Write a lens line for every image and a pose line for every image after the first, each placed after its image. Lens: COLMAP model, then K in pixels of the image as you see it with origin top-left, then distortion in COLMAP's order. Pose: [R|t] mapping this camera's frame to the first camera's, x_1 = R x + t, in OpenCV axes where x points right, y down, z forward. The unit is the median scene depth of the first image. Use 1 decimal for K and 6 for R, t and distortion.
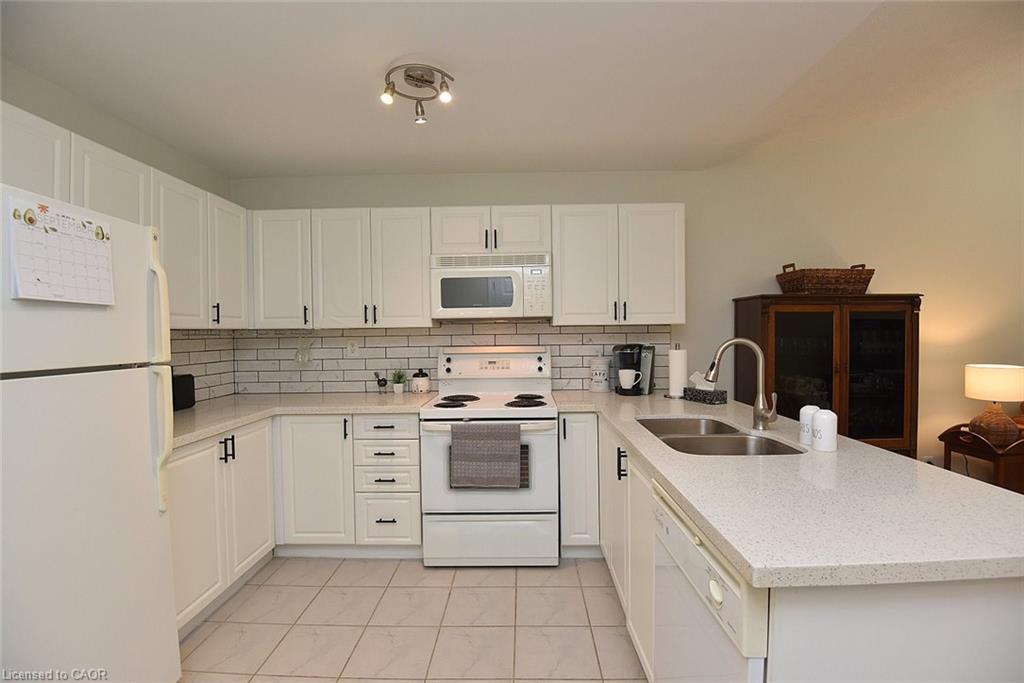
lens RADIAL K [[477.5, 0, 513.5], [0, 477.5, 337.8], [0, 0, 1]] dist [-0.024639, -0.012628]
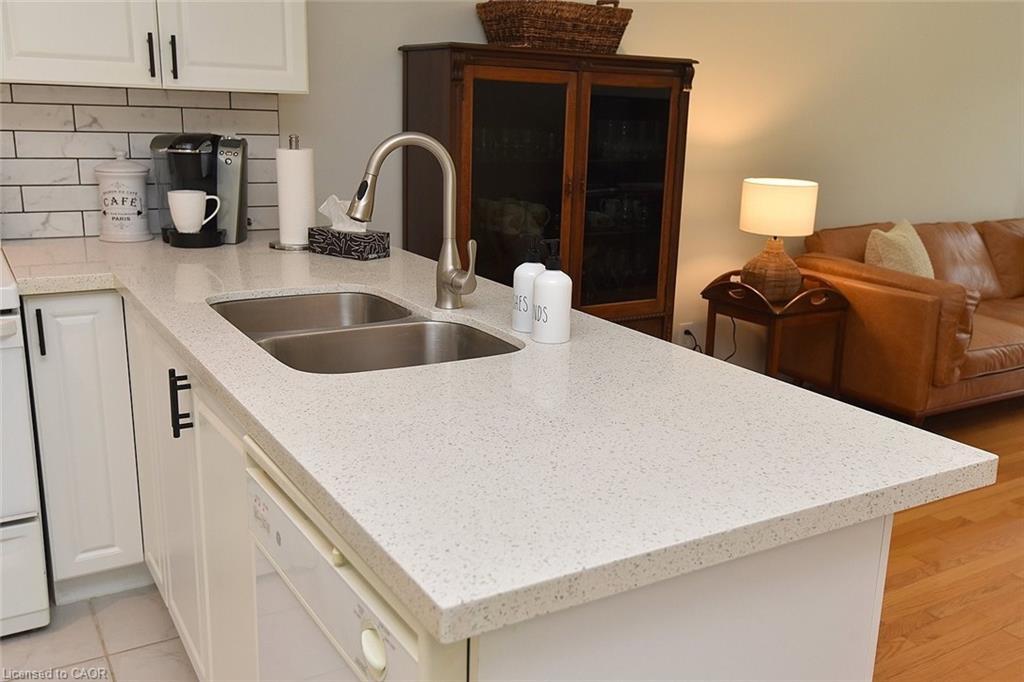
lens RADIAL K [[936.1, 0, 539.4], [0, 936.1, 342.1], [0, 0, 1]] dist [0.039475, 0.000000]
pose [[0.837701, -0.097780, 0.537305, 0.021423], [-0.032144, 0.973308, 0.227240, -0.009172], [-0.545183, -0.207630, 0.812198, 0.046710]]
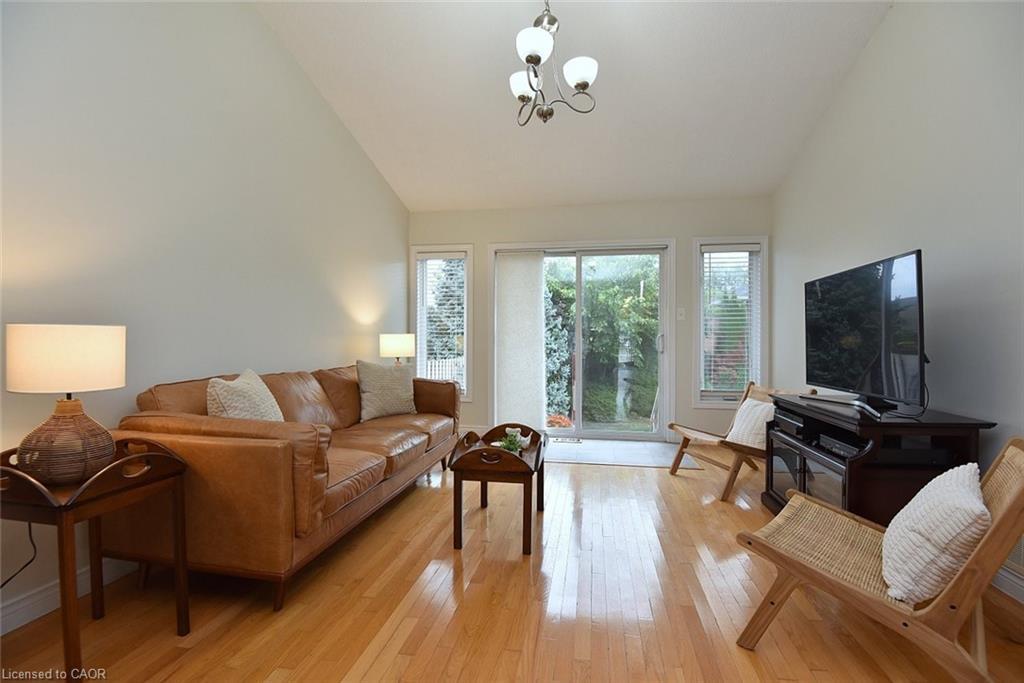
lens RADIAL K [[477.5, 0, 517.8], [0, 477.5, 338.7], [0, 0, 1]] dist [-0.024639, -0.012628]
pose [[0.143909, 0.012058, 0.989517, 0.627823], [0.006701, 0.999891, -0.013159, 0.087828], [-0.989568, 0.008524, 0.143813, 0.437471]]
